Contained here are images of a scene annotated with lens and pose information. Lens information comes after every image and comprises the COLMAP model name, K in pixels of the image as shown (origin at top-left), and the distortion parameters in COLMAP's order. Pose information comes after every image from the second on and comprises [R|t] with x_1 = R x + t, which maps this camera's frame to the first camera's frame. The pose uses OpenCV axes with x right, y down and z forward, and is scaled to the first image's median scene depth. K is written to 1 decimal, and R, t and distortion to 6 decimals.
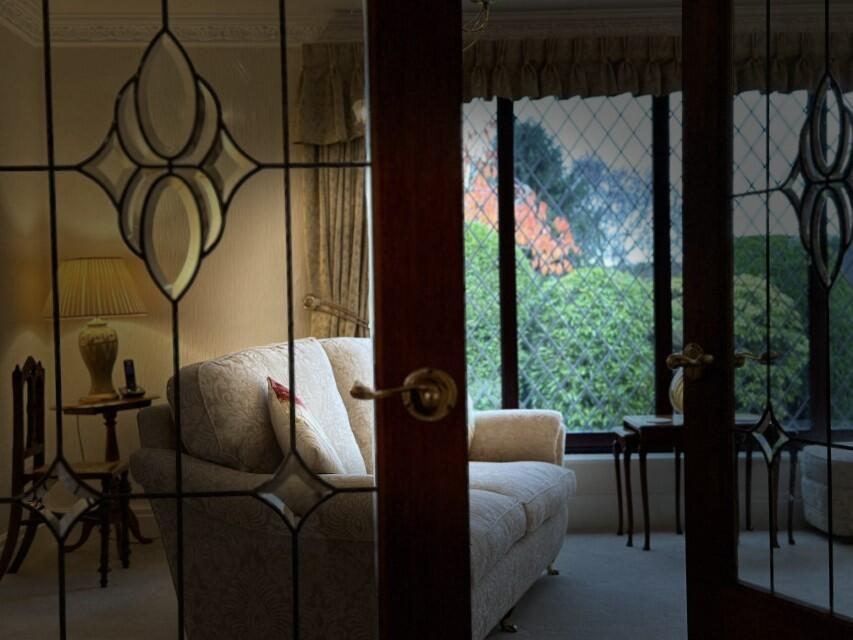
lens RADIAL K [[1196.2, 0, 427.5], [0, 1196.2, 318.4], [0, 0, 1]] dist [0.128972, 0.000000]
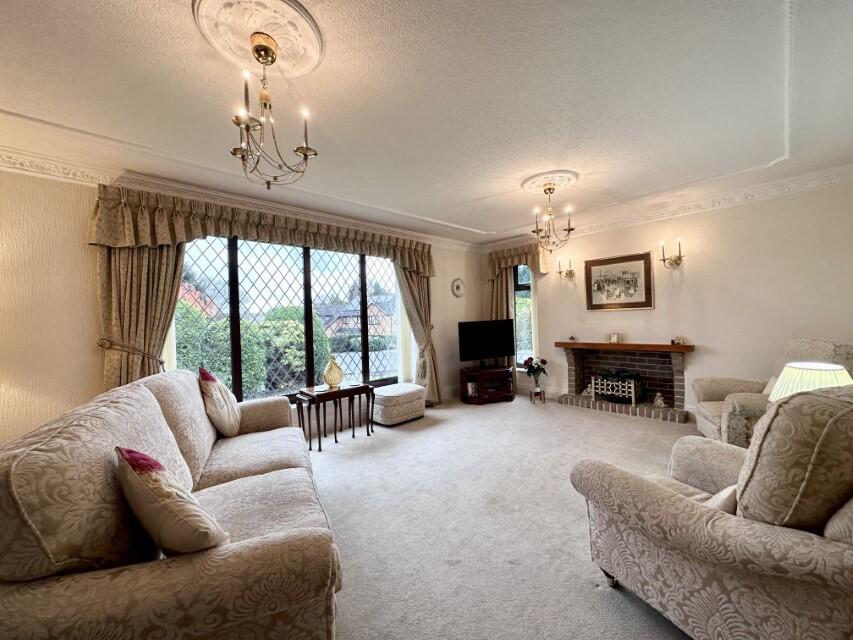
lens RADIAL K [[338.3, 0, 427.8], [0, 338.3, 318.6], [0, 0, 1]] dist [-0.000728, 0.000040]
pose [[0.743613, 0.000028, 0.668610, -0.079024], [0.021095, 0.999501, -0.023504, -0.027958], [-0.668277, 0.031582, 0.743242, 0.378438]]
